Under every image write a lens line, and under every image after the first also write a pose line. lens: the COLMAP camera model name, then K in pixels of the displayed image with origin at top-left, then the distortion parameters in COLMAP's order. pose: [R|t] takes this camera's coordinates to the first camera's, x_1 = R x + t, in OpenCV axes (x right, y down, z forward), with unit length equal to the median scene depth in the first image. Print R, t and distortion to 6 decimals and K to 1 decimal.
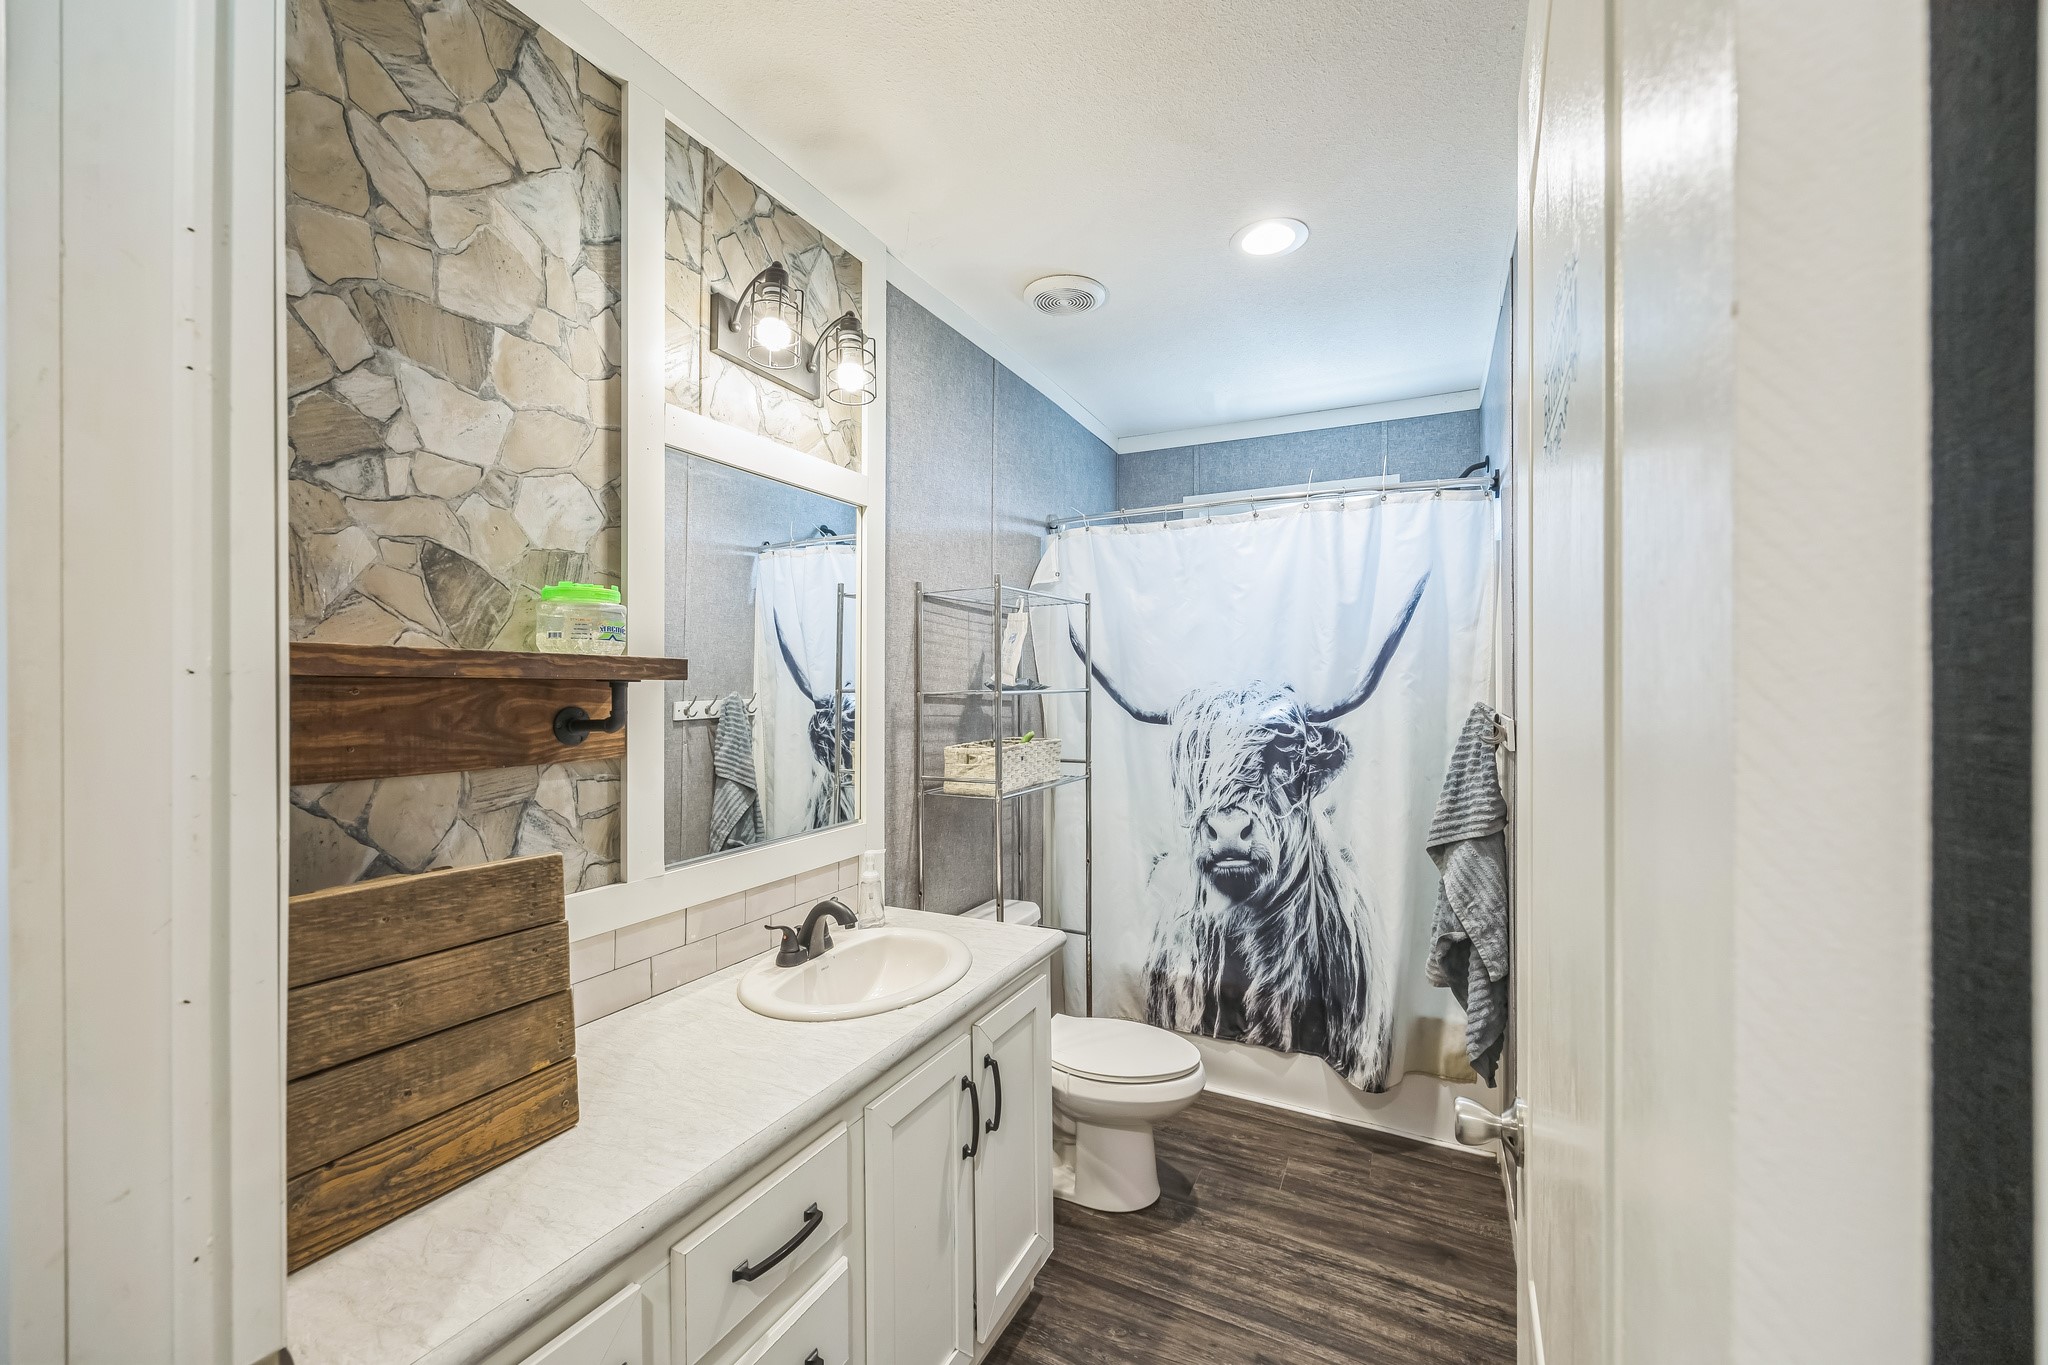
lens RADIAL K [[821.8, 0, 1023.0], [0, 821.8, 684.0], [0, 0, 1]] dist [0.002463, 0.000228]
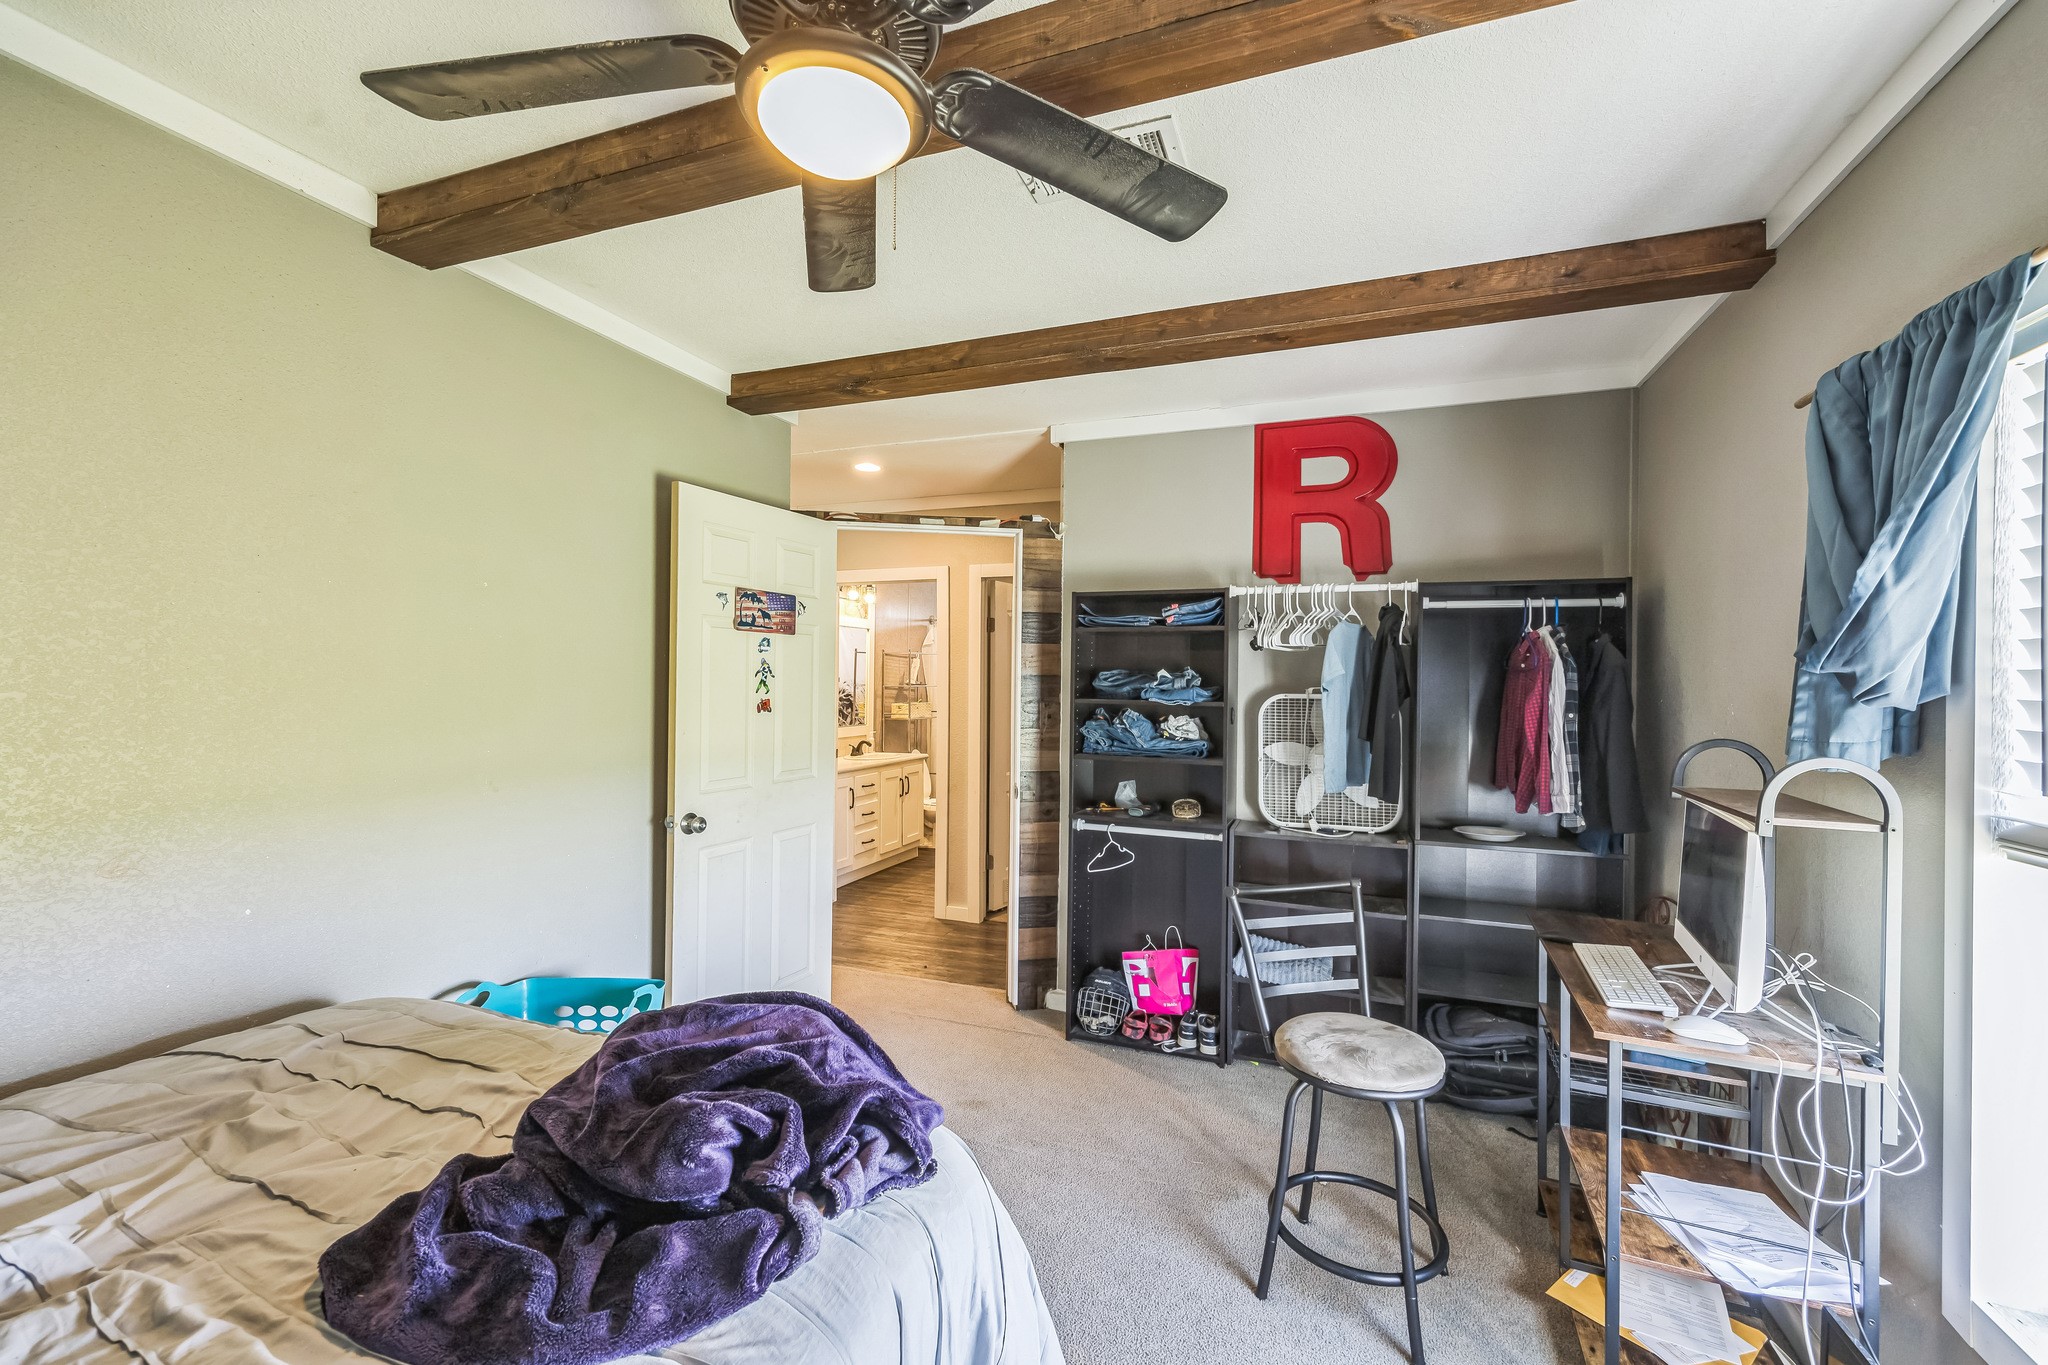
lens RADIAL K [[821.8, 0, 1024.4], [0, 821.8, 680.8], [0, 0, 1]] dist [0.002463, 0.000228]
pose [[0.994181, 0.009676, 0.107285, 0.065279], [-0.009707, 0.999953, -0.000225, -0.011249], [-0.107282, -0.000818, 0.994228, -2.060223]]
